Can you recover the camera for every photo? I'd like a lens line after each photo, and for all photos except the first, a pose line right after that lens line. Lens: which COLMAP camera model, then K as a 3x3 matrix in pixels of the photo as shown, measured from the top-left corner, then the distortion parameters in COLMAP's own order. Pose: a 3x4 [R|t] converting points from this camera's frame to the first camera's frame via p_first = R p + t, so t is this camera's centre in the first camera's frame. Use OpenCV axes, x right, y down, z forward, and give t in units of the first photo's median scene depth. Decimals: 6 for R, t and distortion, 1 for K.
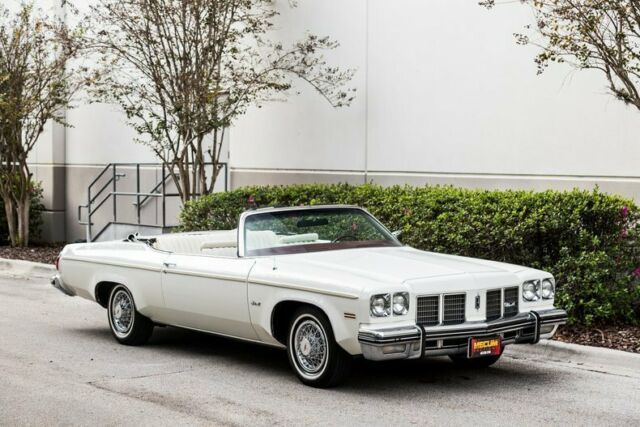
lens RADIAL K [[1379.5, 0, 320.0], [0, 1379.5, 213.5], [0, 0, 1]] dist [0.031432, -0.114737]
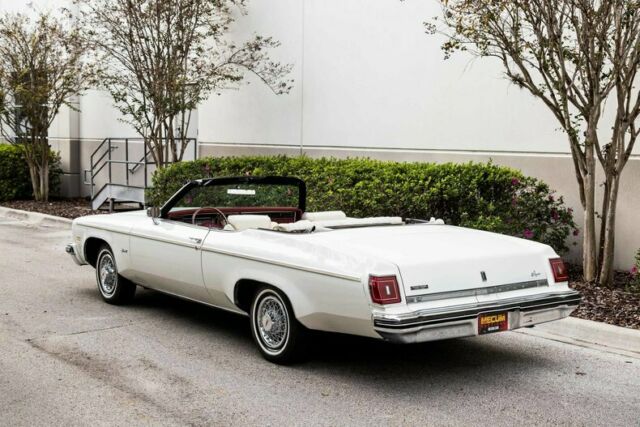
lens RADIAL K [[902.8, 0, 320.0], [0, 902.8, 213.5], [0, 0, 1]] dist [0.039536, 0.044566]
pose [[0.999230, 0.004998, 0.038916, 0.018685], [-0.006696, 0.999025, 0.043644, -0.004818], [-0.038660, -0.043871, 0.998289, 0.171717]]
